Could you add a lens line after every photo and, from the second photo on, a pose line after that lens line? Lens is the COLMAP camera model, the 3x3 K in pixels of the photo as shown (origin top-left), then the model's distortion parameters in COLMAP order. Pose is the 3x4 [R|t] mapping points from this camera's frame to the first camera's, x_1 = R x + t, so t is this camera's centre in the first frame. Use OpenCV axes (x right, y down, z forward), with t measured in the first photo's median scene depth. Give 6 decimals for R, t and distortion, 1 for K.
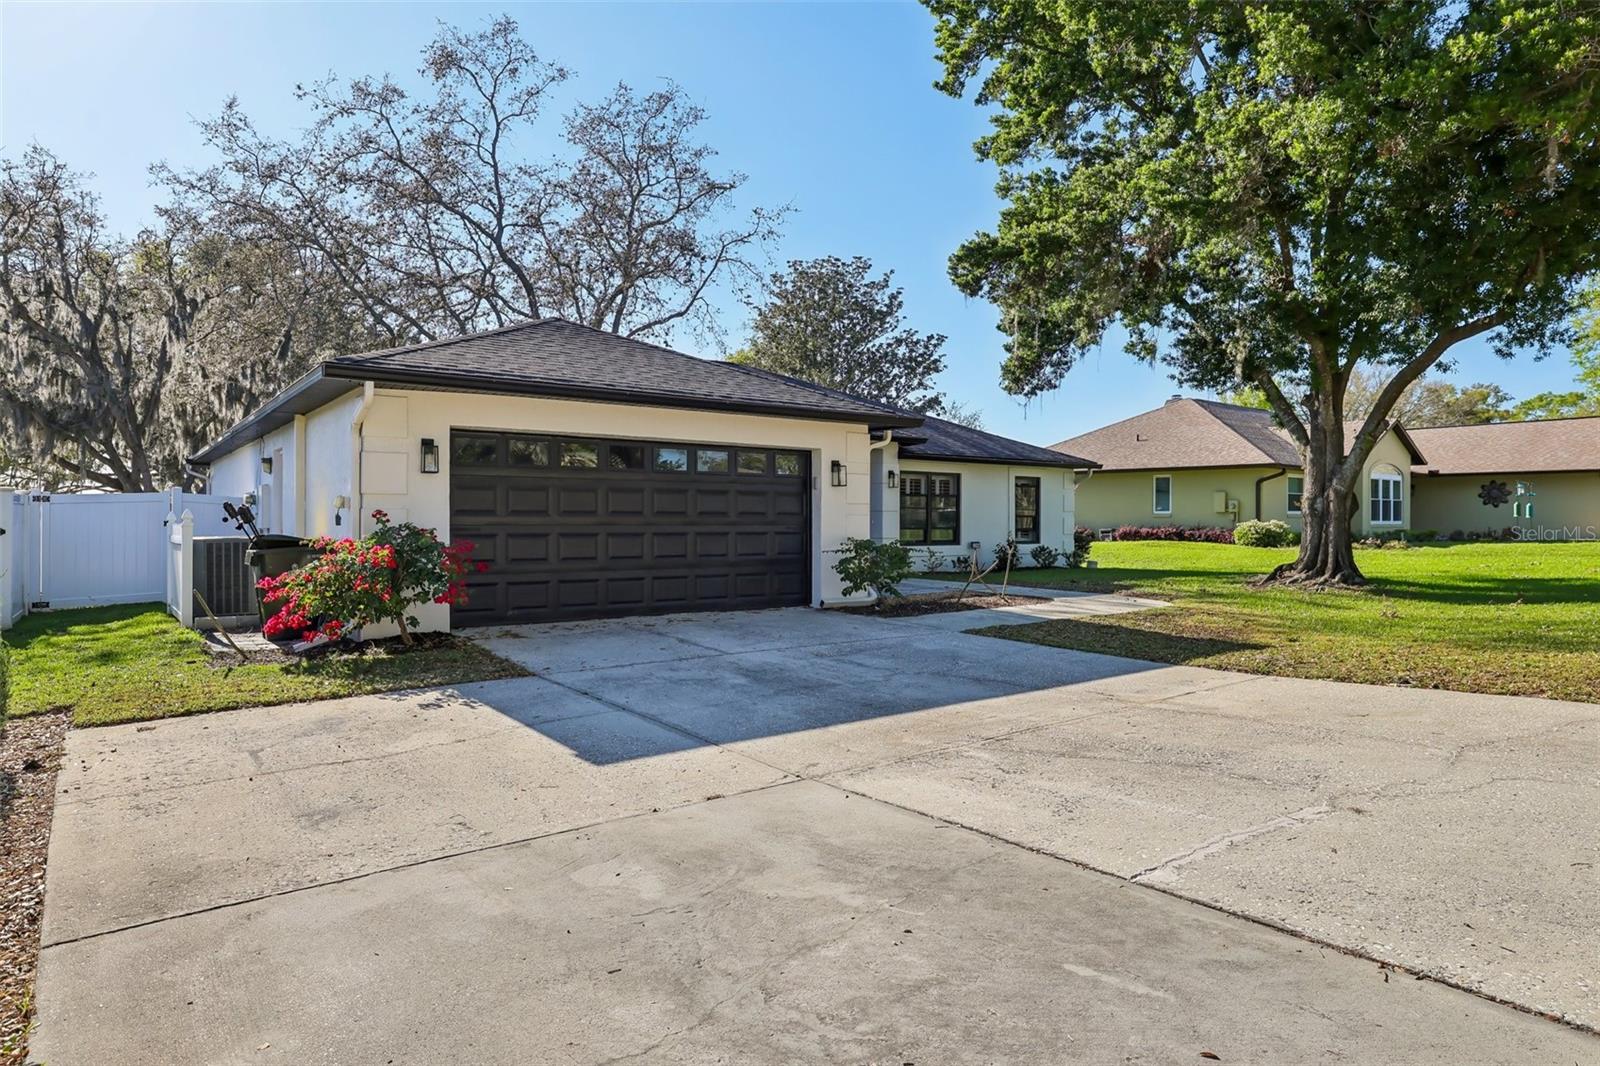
lens RADIAL K [[928.9, 0, 792.0], [0, 928.9, 519.9], [0, 0, 1]] dist [0.001989, 0.000459]
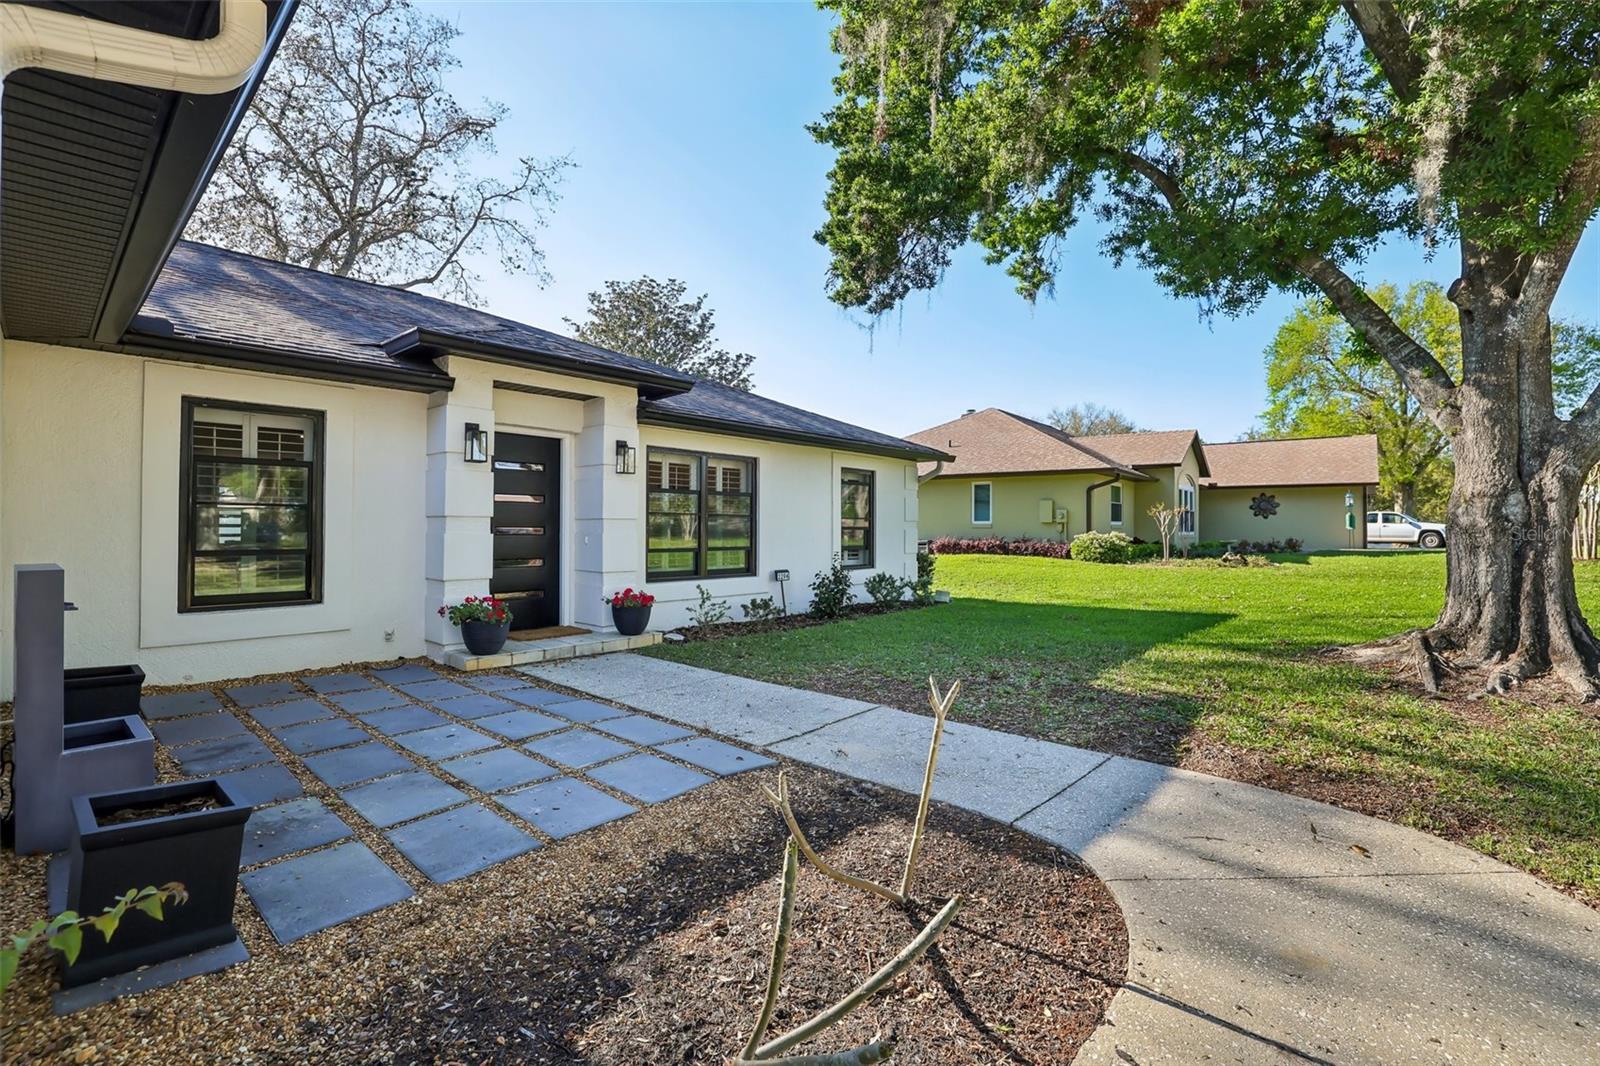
lens RADIAL K [[703.1, 0, 778.7], [0, 703.1, 516.8], [0, 0, 1]] dist [-0.024488, -0.000013]
pose [[0.981678, 0.004190, 0.190499, 0.096189], [-0.001337, 0.999885, -0.015106, -0.004281], [-0.190541, 0.014574, 0.981571, 0.489992]]
